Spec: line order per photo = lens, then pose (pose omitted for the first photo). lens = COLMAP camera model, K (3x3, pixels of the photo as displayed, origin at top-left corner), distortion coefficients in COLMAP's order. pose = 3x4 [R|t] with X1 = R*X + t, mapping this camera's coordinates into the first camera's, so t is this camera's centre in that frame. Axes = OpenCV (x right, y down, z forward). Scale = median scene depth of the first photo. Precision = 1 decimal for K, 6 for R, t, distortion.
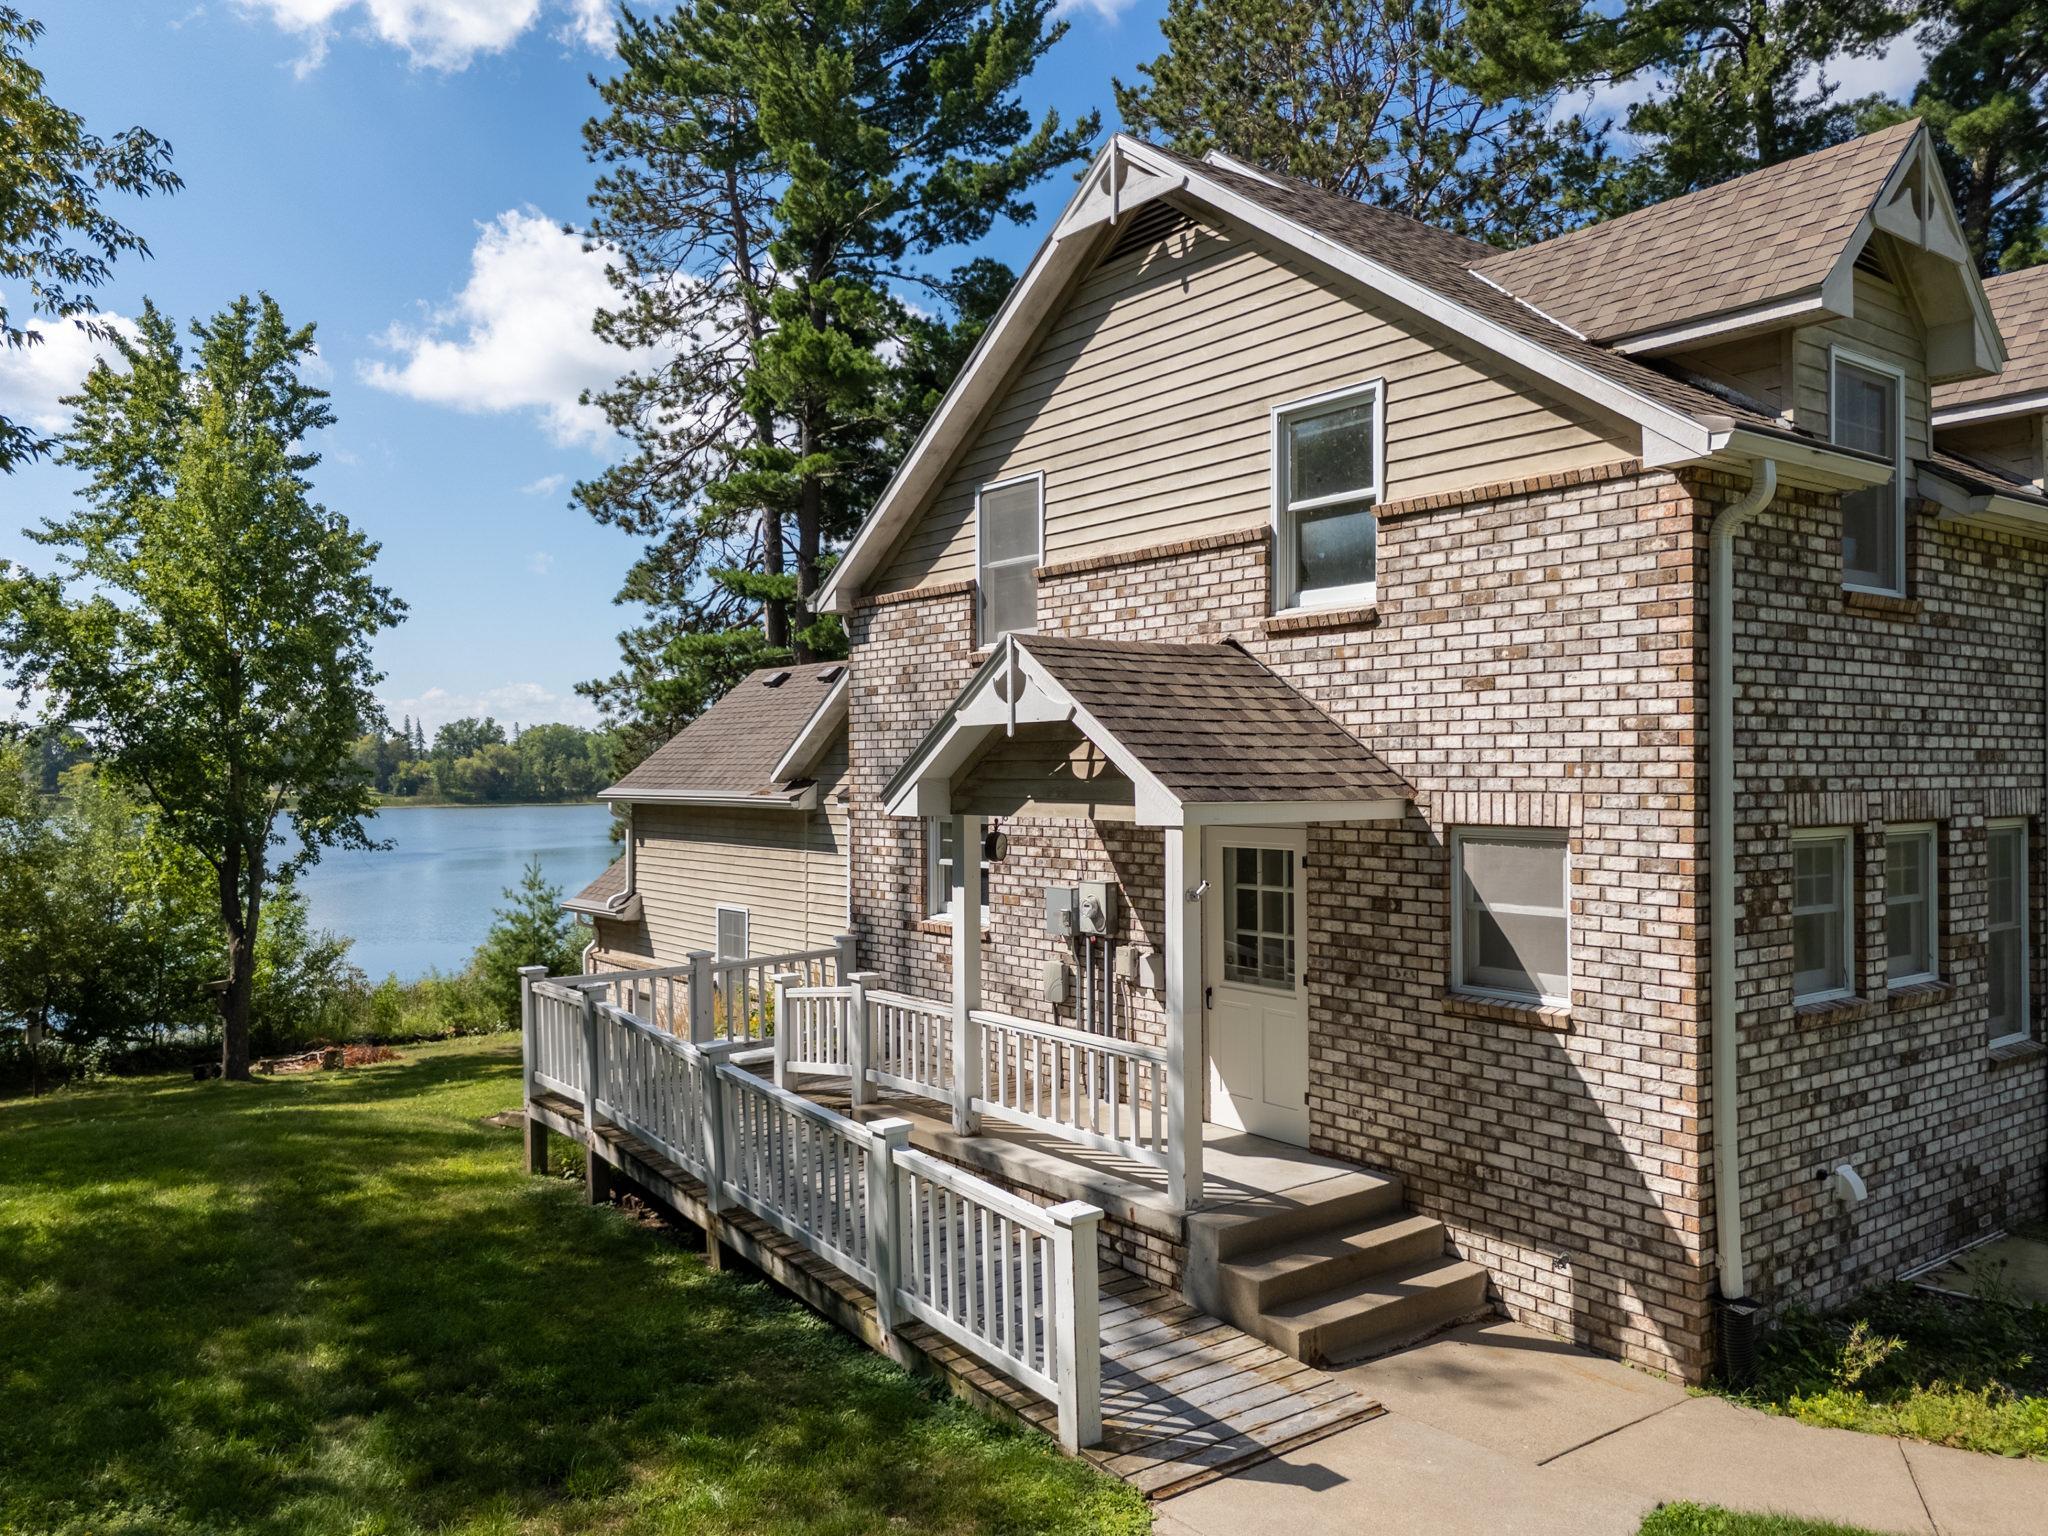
lens RADIAL K [[1497.9, 0, 1014.6], [0, 1497.9, 764.8], [0, 0, 1]] dist [0.073214, -0.065009]
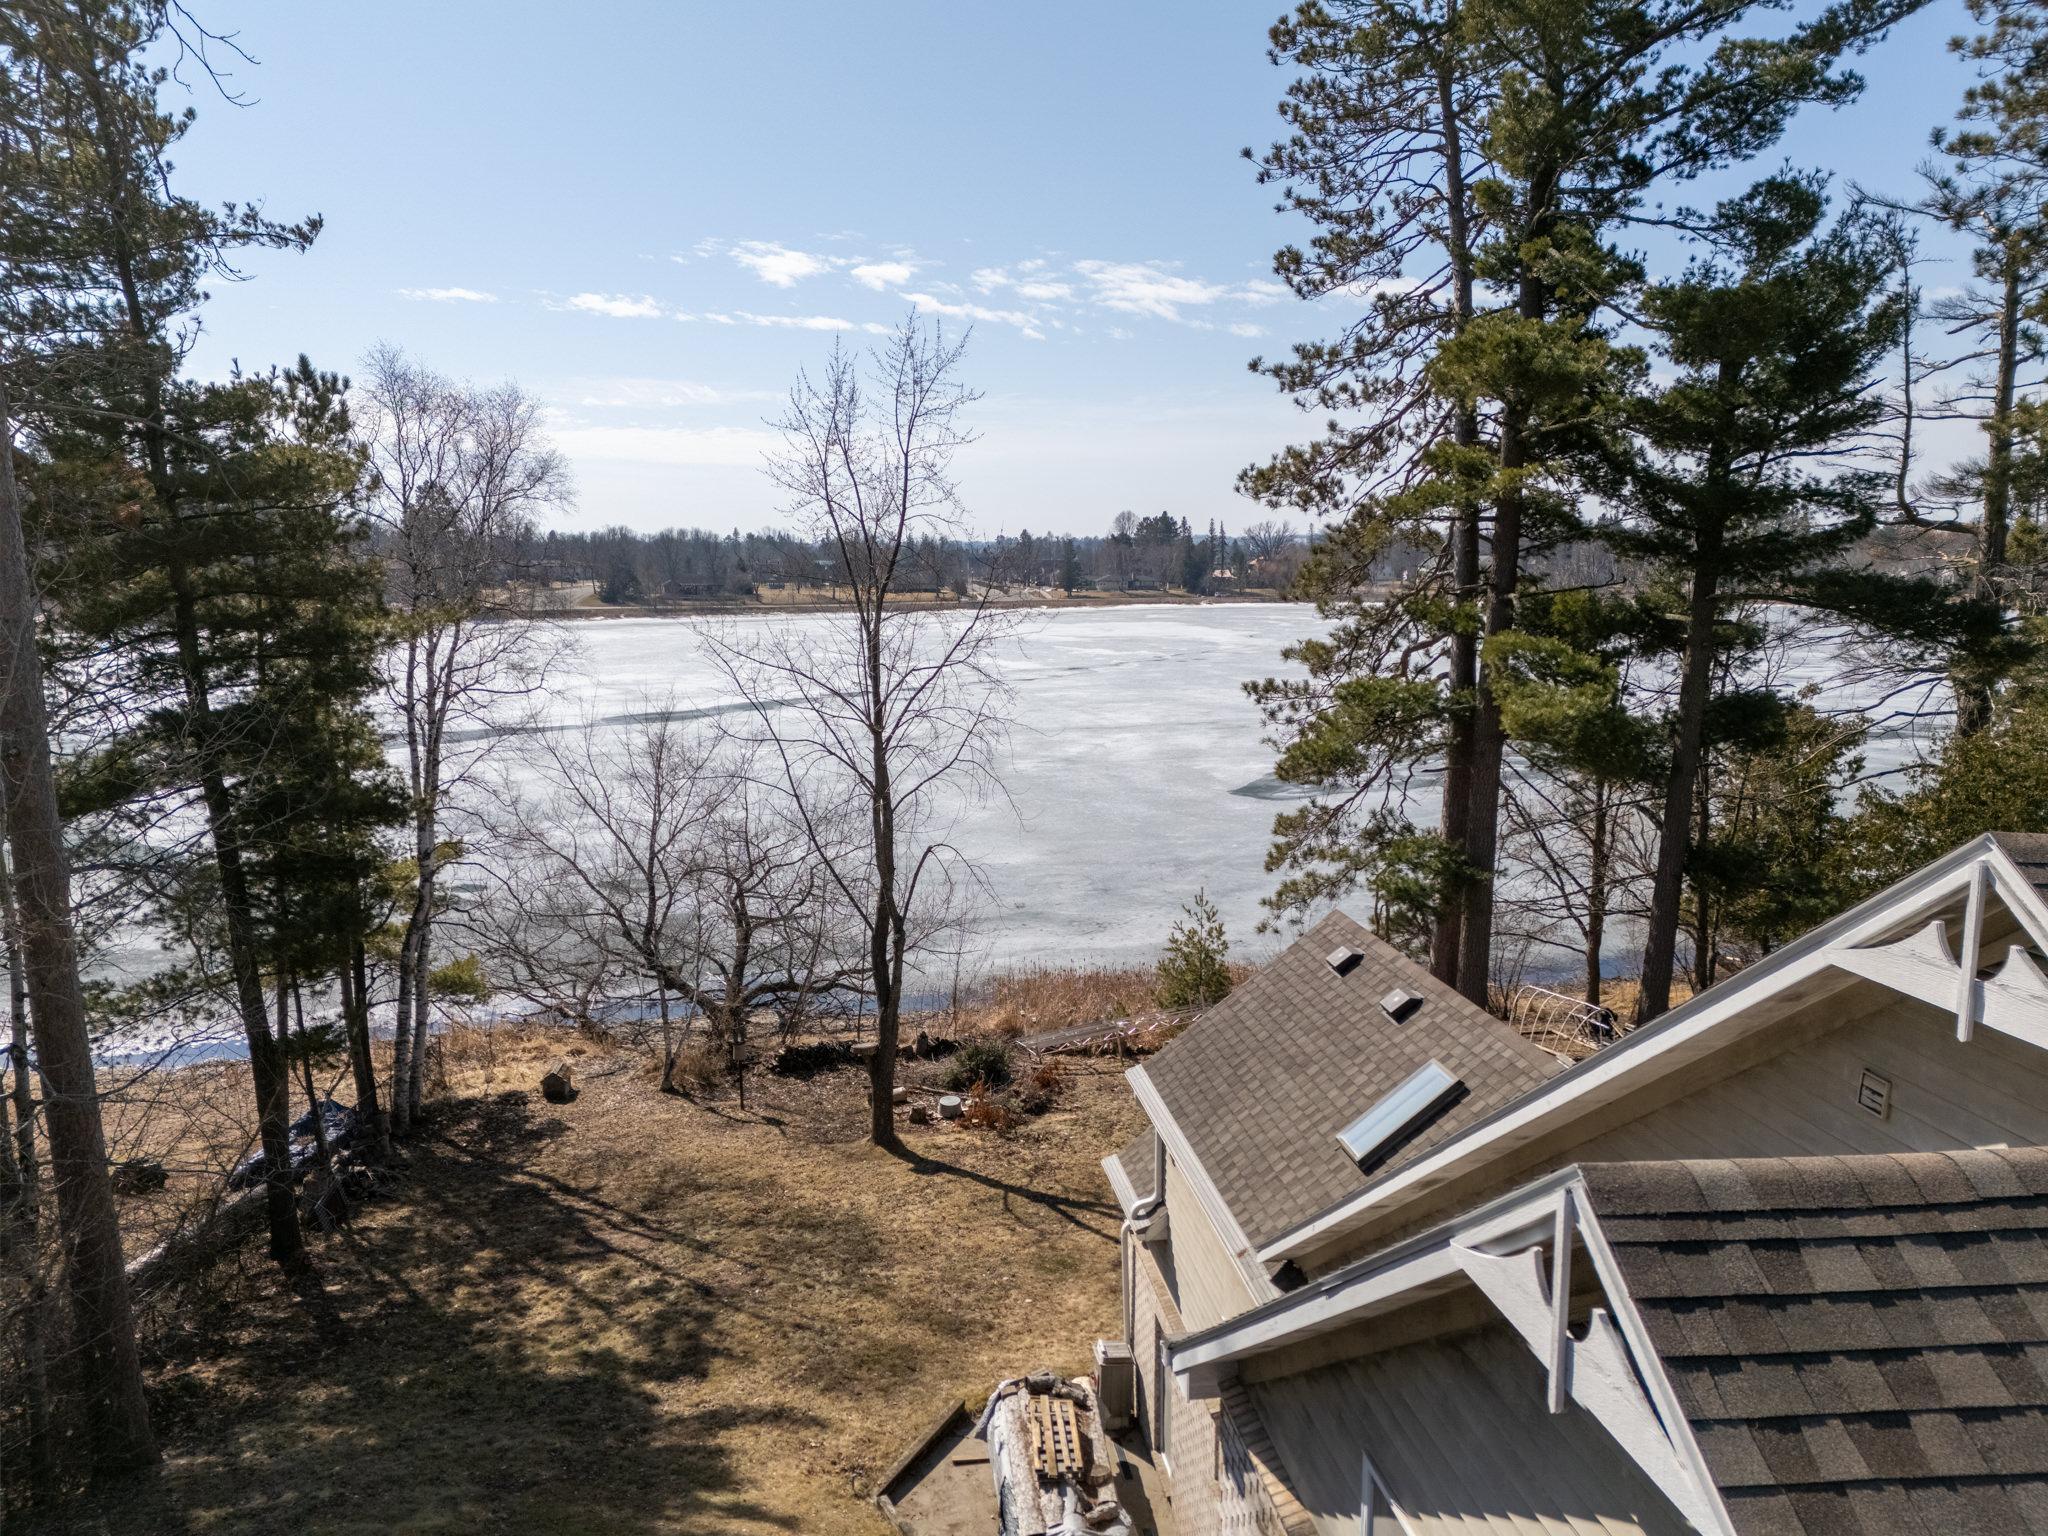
lens RADIAL K [[1497.9, 0, 1023.8], [0, 1497.9, 767.2], [0, 0, 1]] dist [0.073214, -0.065009]
pose [[0.872019, 0.071660, -0.484198, 0.038679], [-0.000365, 0.989320, 0.145759, -0.170649], [0.489472, -0.126928, 0.862732, 0.188618]]
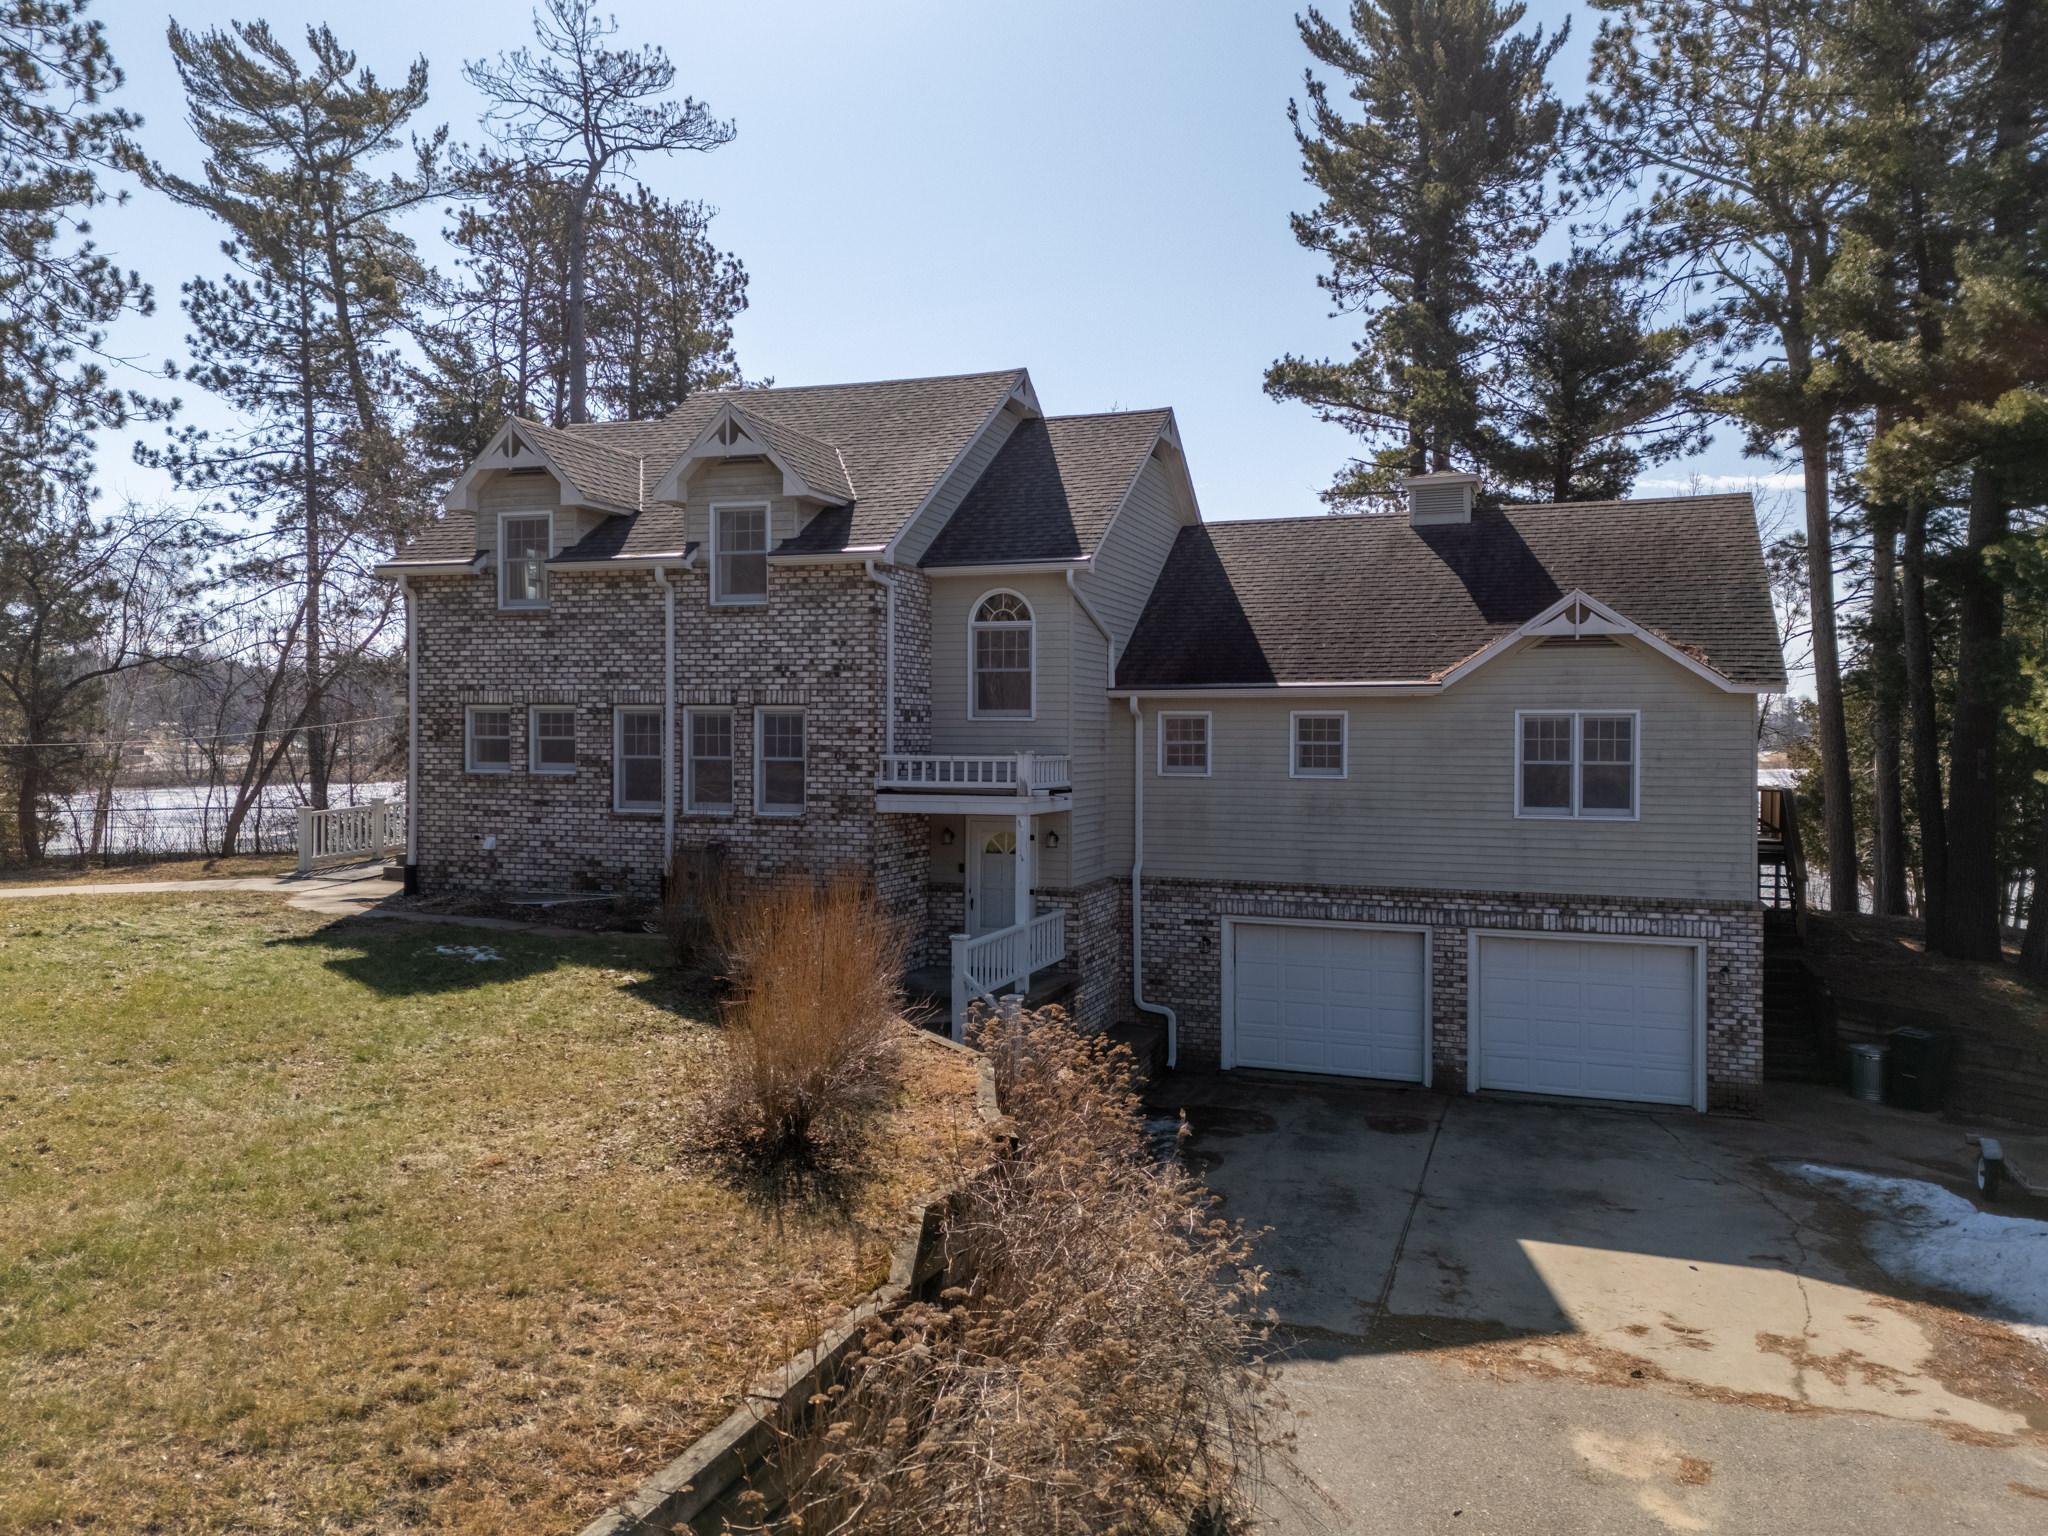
lens RADIAL K [[1497.9, 0, 1036.7], [0, 1497.9, 747.0], [0, 0, 1]] dist [0.073214, -0.065009]
pose [[0.558943, 0.015555, -0.829060, 0.760082], [-0.004277, 0.999865, 0.015876, 0.016398], [0.829195, -0.005328, 0.558934, 0.083088]]
